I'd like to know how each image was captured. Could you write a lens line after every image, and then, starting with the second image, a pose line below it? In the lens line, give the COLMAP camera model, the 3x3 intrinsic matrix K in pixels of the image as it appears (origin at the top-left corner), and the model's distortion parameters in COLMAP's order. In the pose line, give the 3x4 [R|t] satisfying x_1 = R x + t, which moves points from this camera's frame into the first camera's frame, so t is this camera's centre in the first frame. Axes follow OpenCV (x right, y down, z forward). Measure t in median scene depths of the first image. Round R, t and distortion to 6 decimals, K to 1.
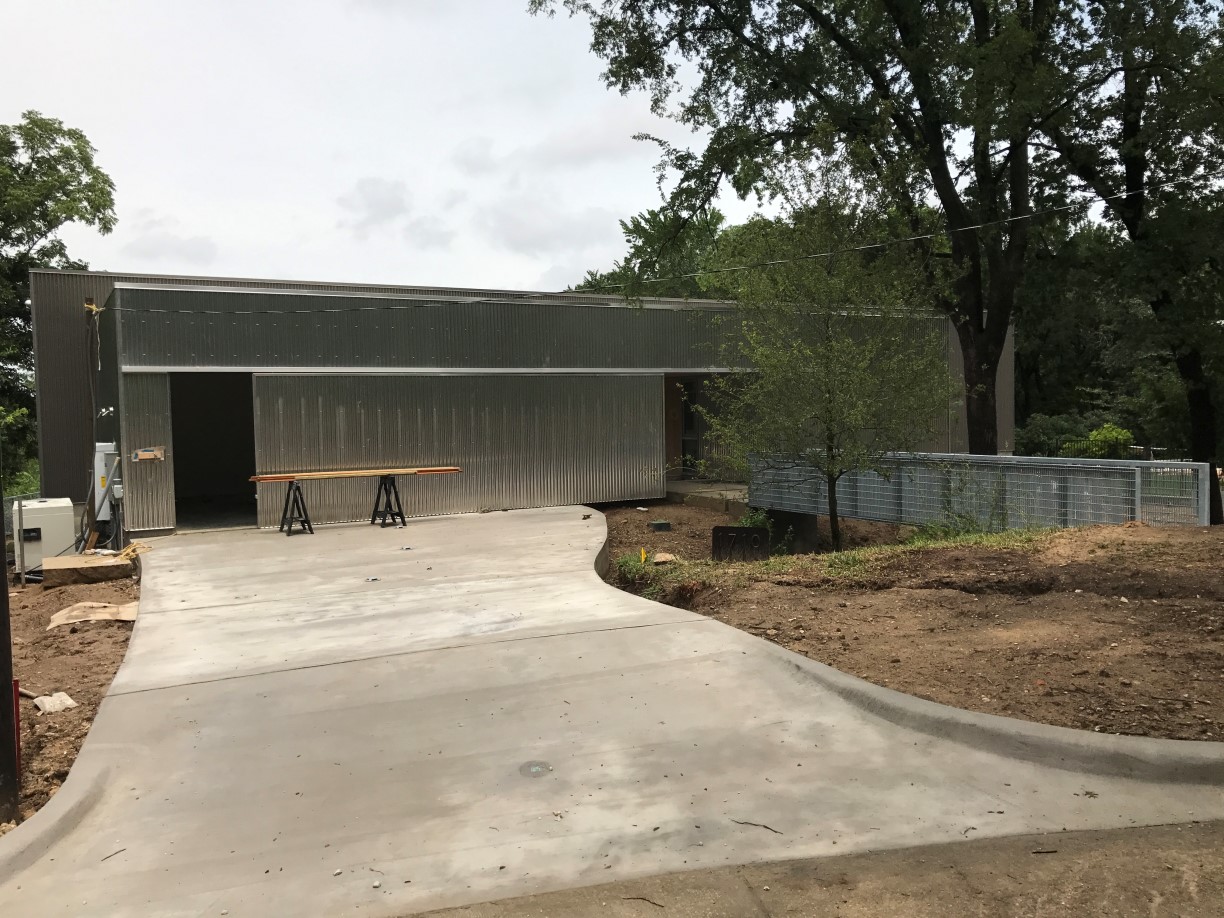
lens RADIAL K [[1003.2, 0, 613.3], [0, 1003.2, 457.3], [0, 0, 1]] dist [0.025909, -0.027574]
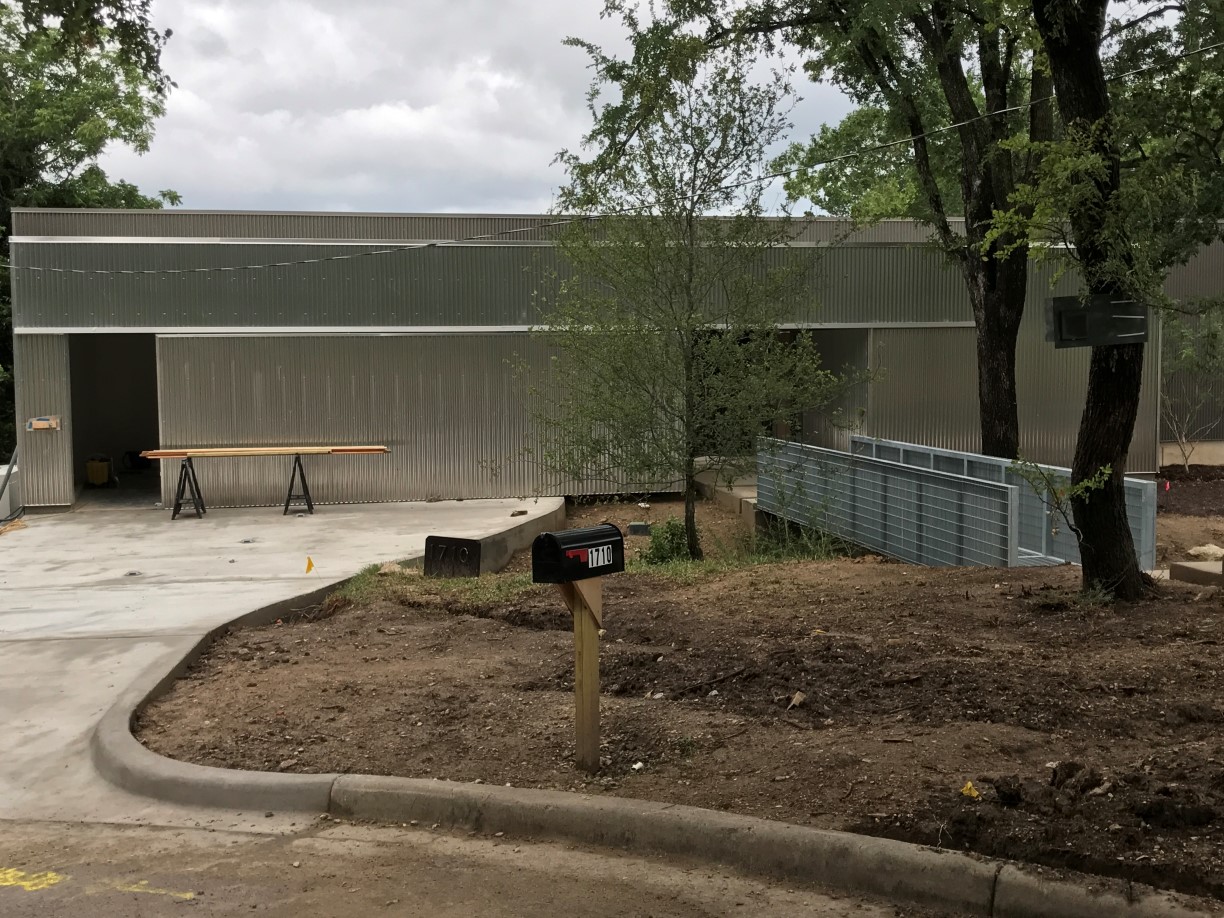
lens RADIAL K [[1446.0, 0, 612.8], [0, 1446.0, 460.2], [0, 0, 1]] dist [-0.003515, 0.000000]
pose [[0.952715, 0.035214, -0.301817, 0.478565], [-0.024501, 0.998931, 0.039208, -0.037597], [0.302875, -0.029959, 0.952559, -0.108015]]
